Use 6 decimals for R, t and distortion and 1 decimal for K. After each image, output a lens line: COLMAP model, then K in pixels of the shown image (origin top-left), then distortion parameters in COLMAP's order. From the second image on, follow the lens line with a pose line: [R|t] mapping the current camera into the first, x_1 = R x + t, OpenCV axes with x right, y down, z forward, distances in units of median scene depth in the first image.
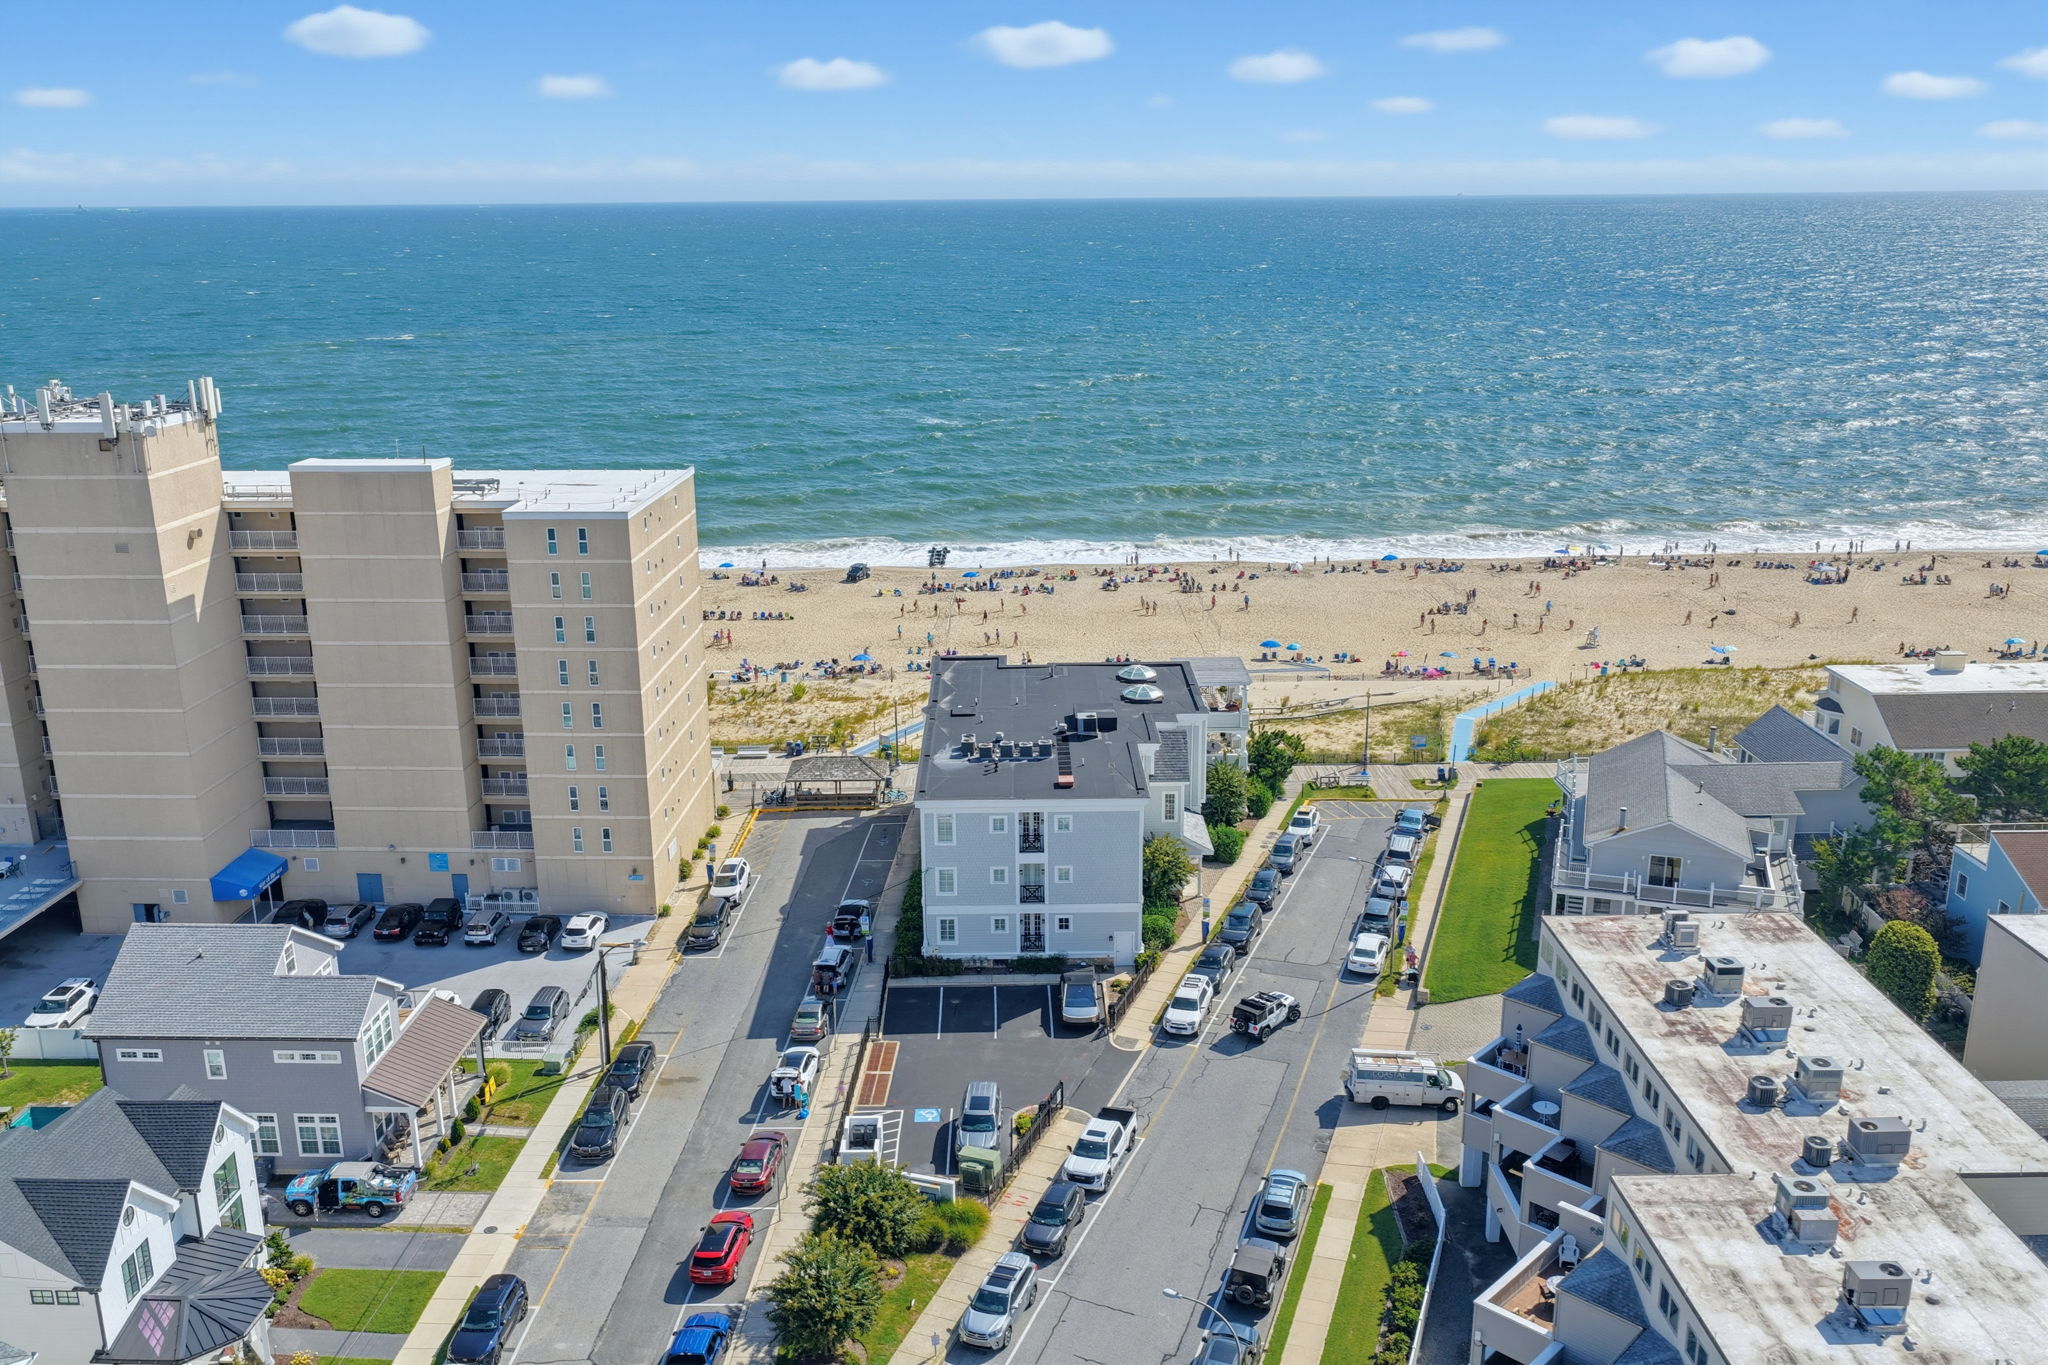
lens RADIAL K [[1699.2, 0, 1023.3], [0, 1699.2, 678.5], [0, 0, 1]] dist [-0.012813, 0.038944]
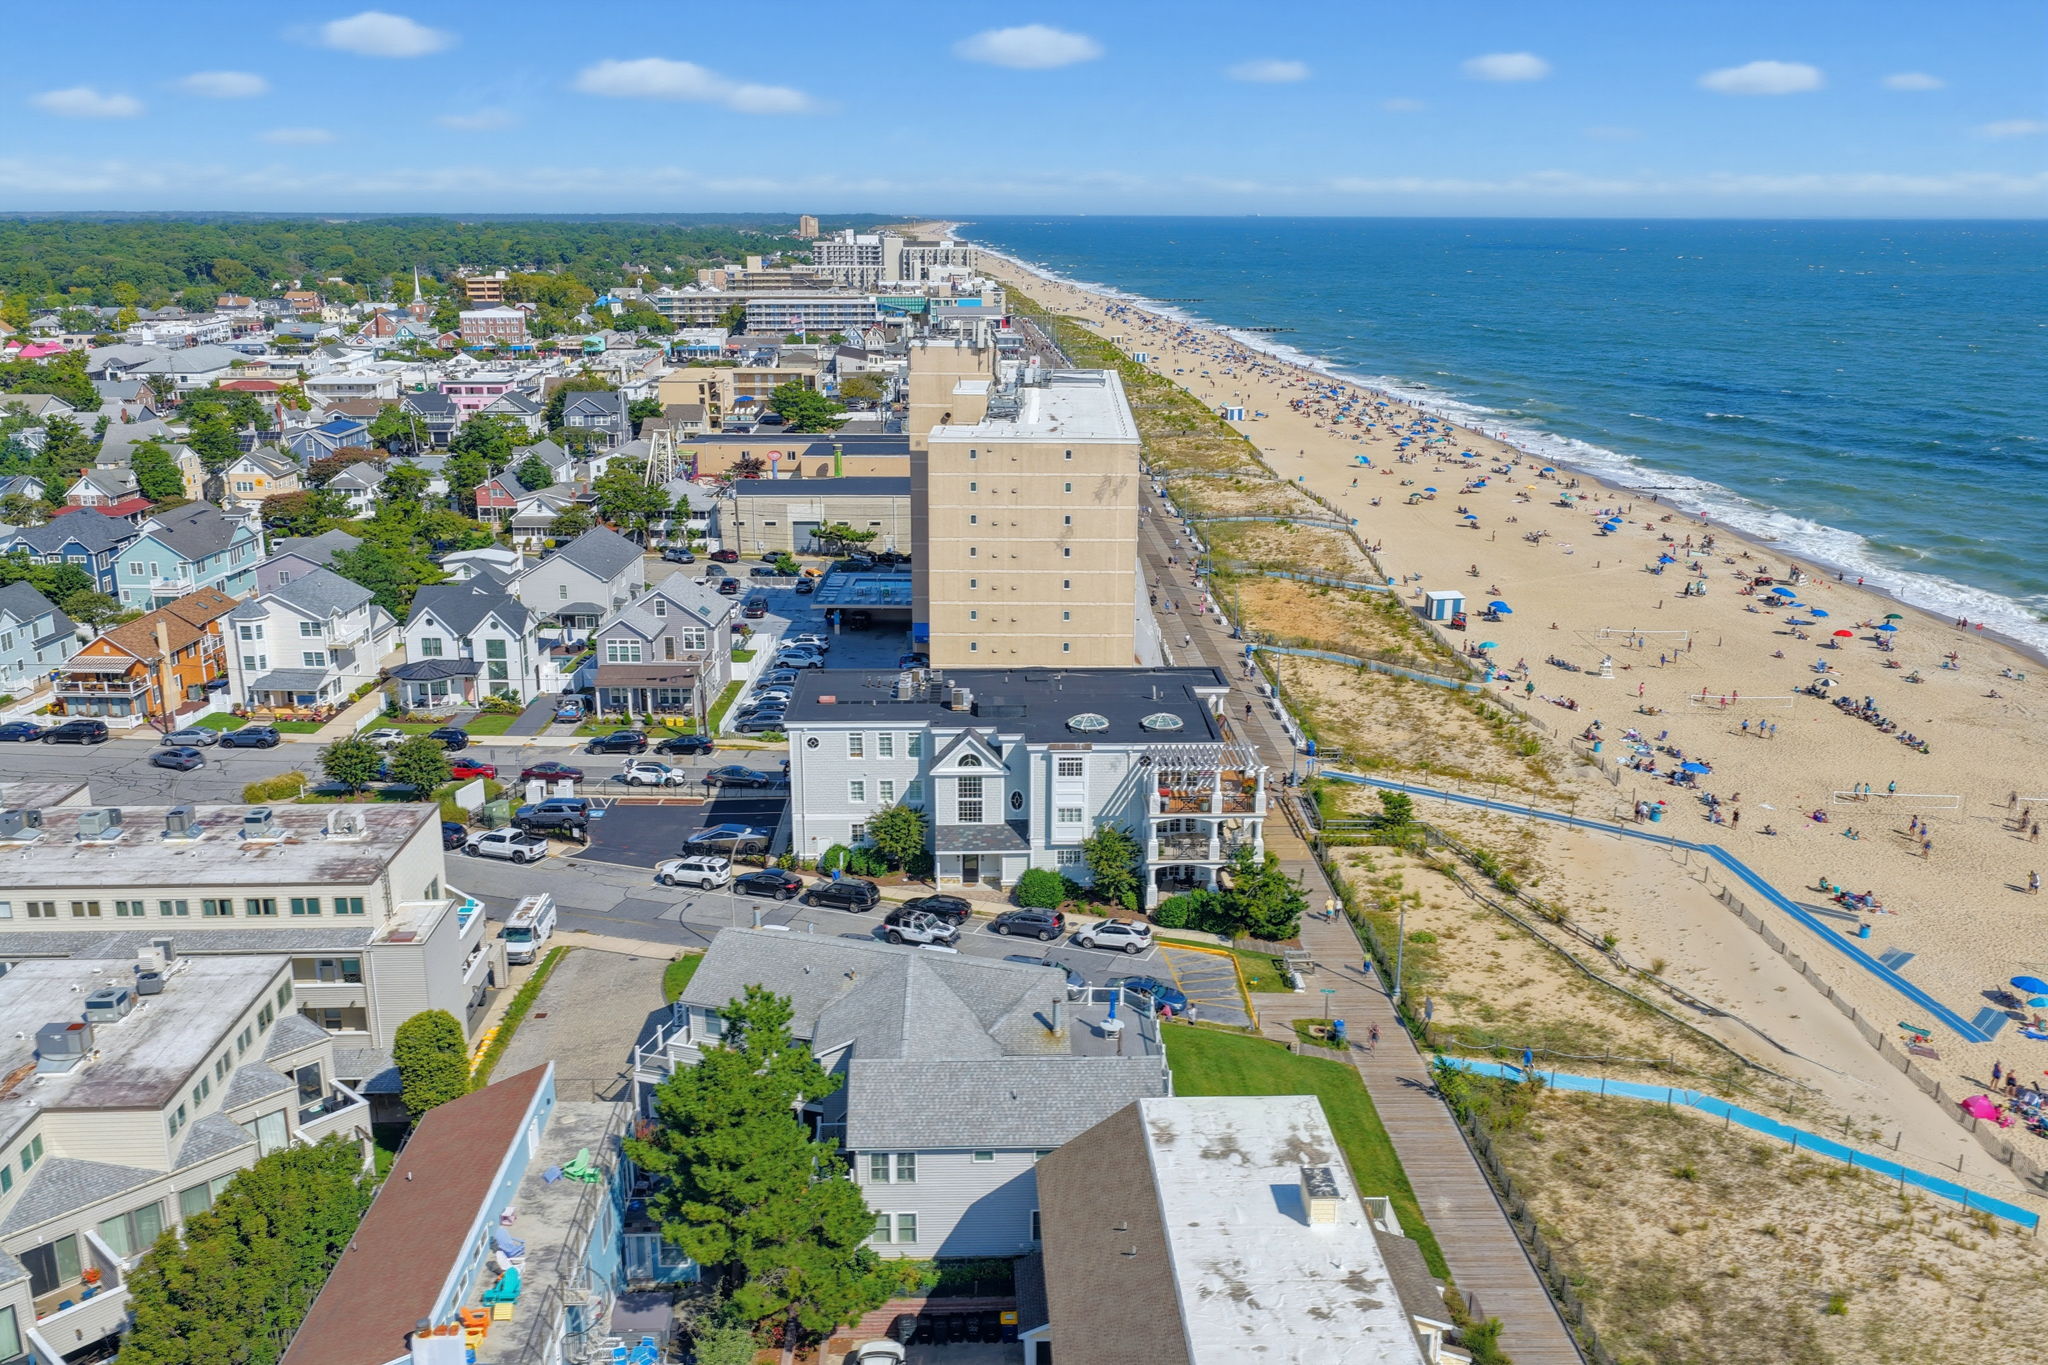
lens RADIAL K [[1699.2, 0, 1023.8], [0, 1699.2, 678.6], [0, 0, 1]] dist [-0.012813, 0.038944]
pose [[0.021211, 0.274525, -0.961346, 1.120567], [-0.278271, 0.925187, 0.258059, -0.286970], [0.960268, 0.262041, 0.096016, 0.968108]]
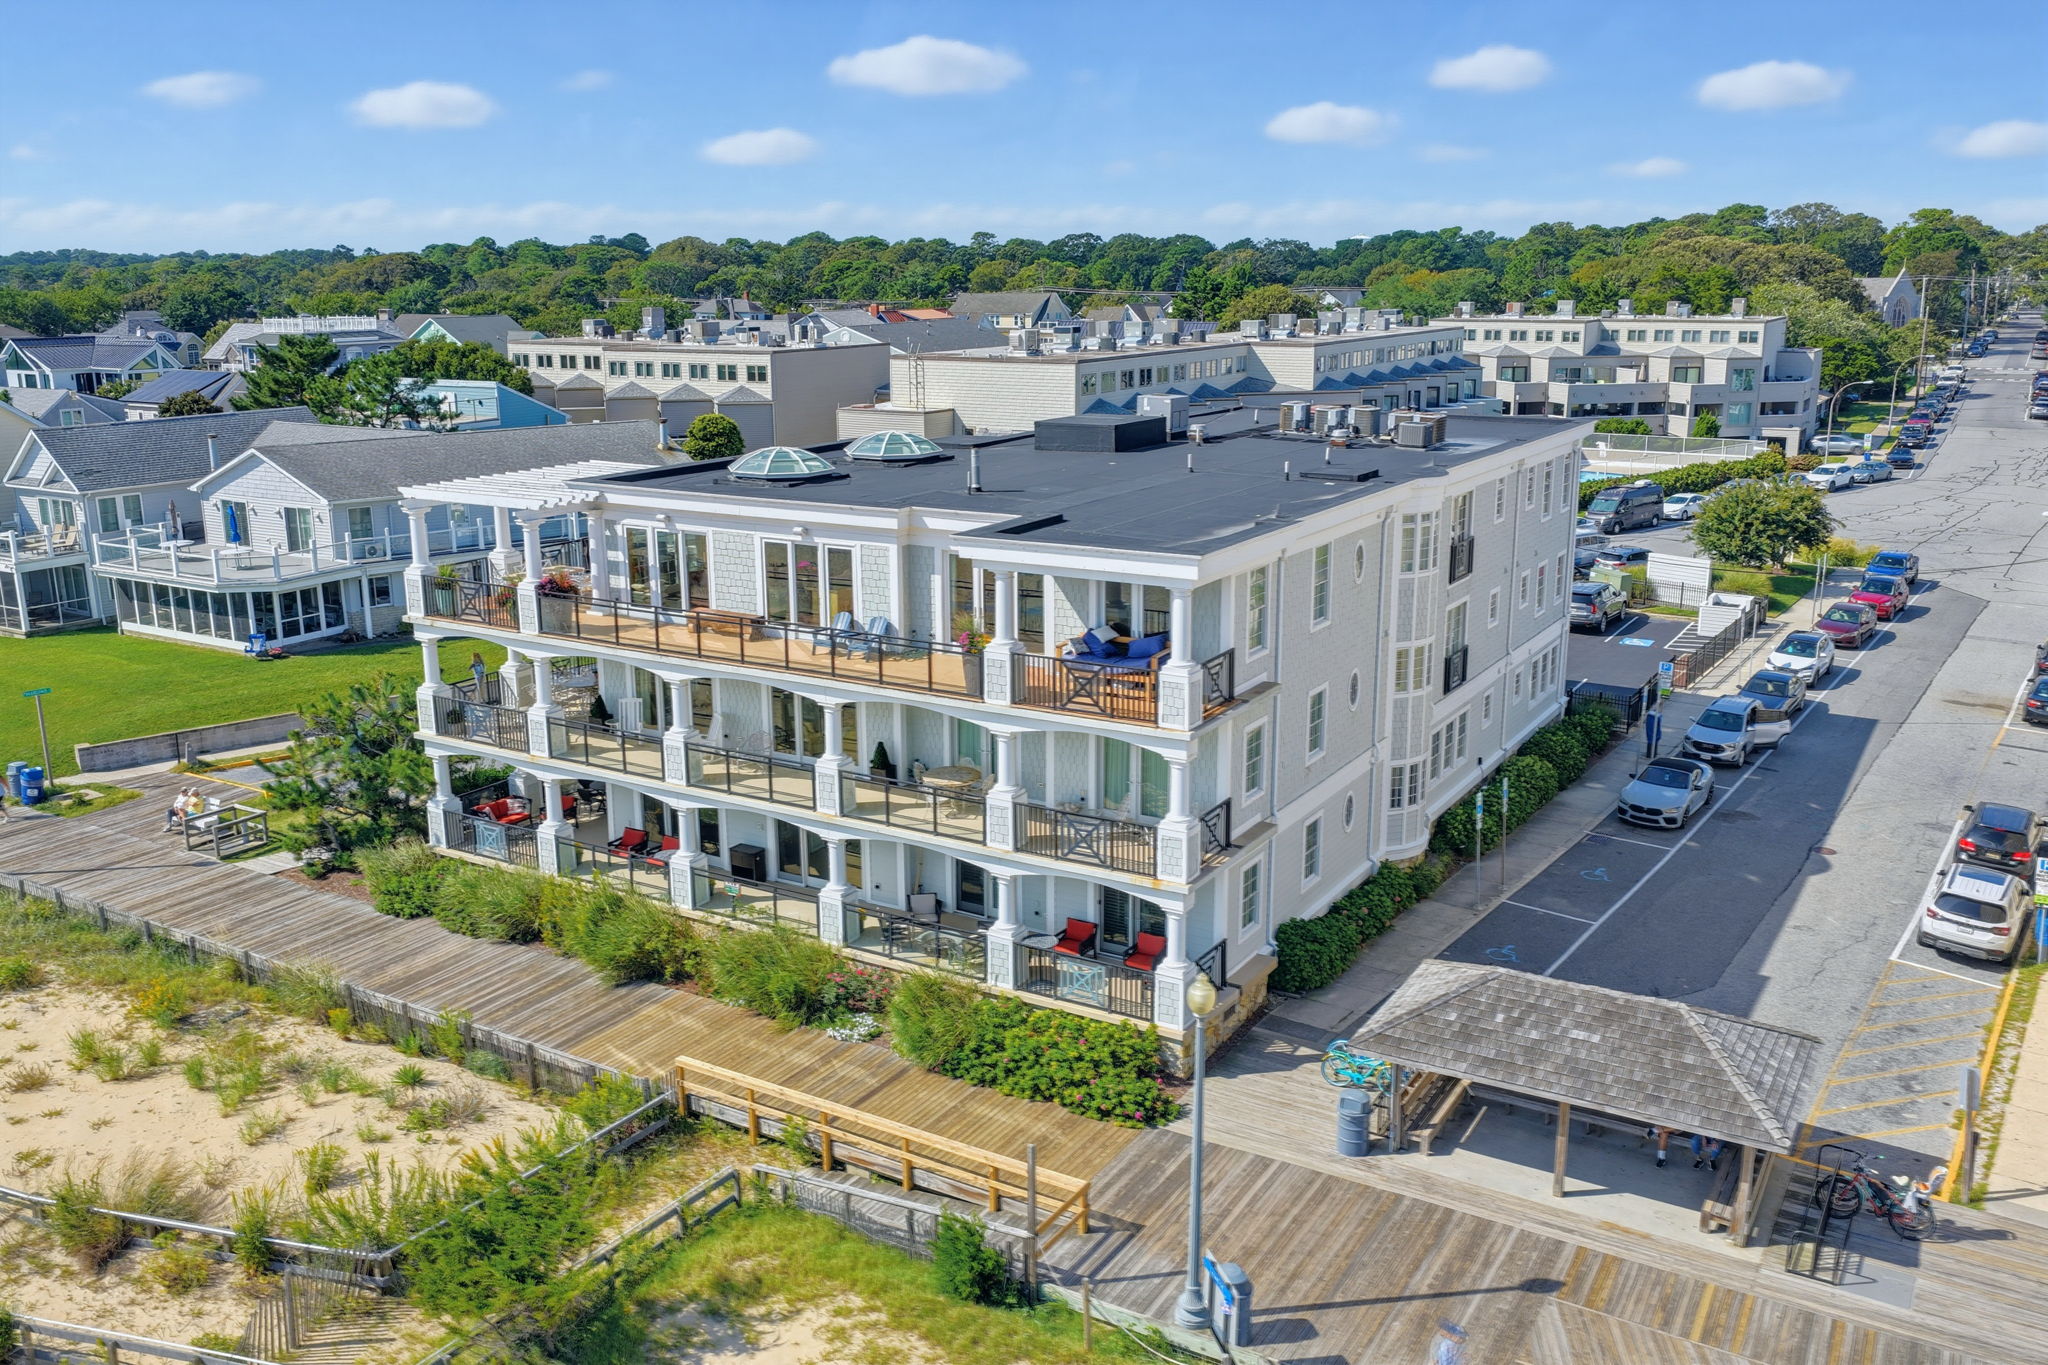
lens RADIAL K [[1699.2, 0, 1022.7], [0, 1699.2, 682.0], [0, 0, 1]] dist [-0.012813, 0.038944]
pose [[-0.848380, -0.113942, 0.516980, -0.196912], [0.157915, 0.877633, 0.452573, -0.138462], [-0.505286, 0.465593, -0.726574, 1.467294]]
